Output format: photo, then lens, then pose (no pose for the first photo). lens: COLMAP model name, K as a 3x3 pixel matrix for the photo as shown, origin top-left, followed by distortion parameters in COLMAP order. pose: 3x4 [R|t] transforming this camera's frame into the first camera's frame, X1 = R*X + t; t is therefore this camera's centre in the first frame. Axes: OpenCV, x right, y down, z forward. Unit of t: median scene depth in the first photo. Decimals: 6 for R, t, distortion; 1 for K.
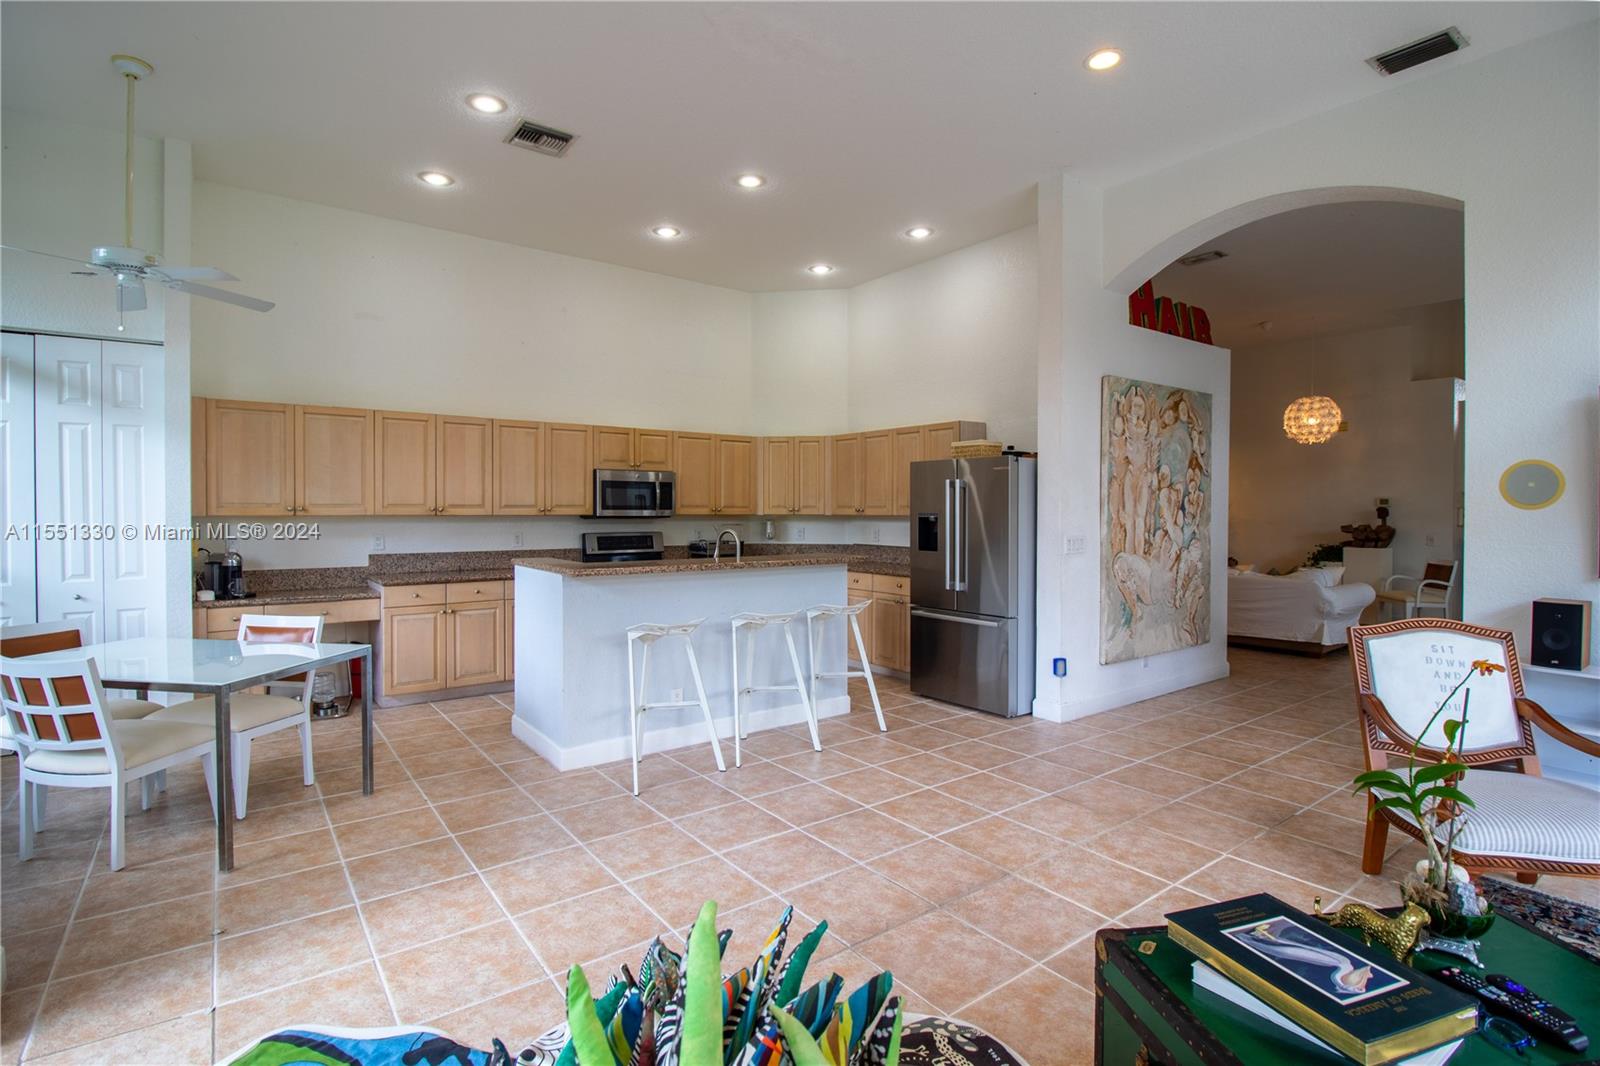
lens RADIAL K [[766.7, 0, 777.8], [0, 766.7, 517.3], [0, 0, 1]] dist [-0.001871, -0.014537]
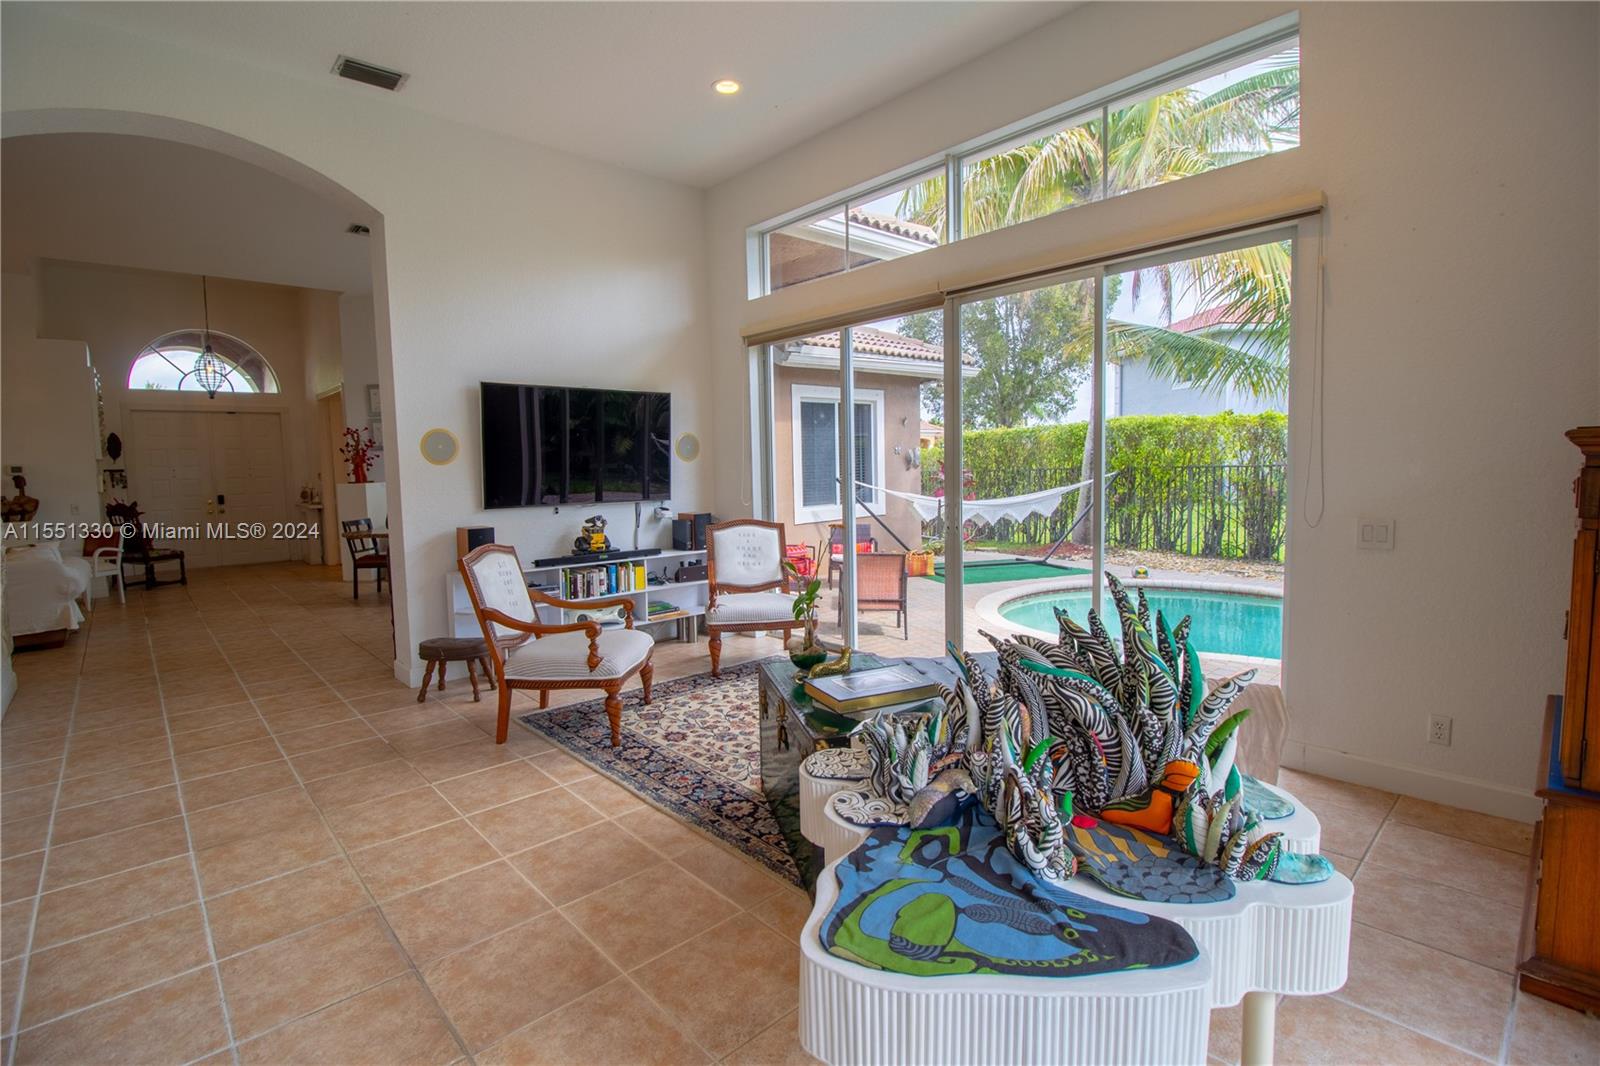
lens RADIAL K [[739.9, 0, 789.1], [0, 739.9, 517.7], [0, 0, 1]] dist [-0.001376, -0.011899]
pose [[-0.107801, -0.073084, 0.991483, -0.406483], [0.034804, 0.996406, 0.077231, 0.003181], [-0.993563, 0.042833, -0.104870, 0.506654]]
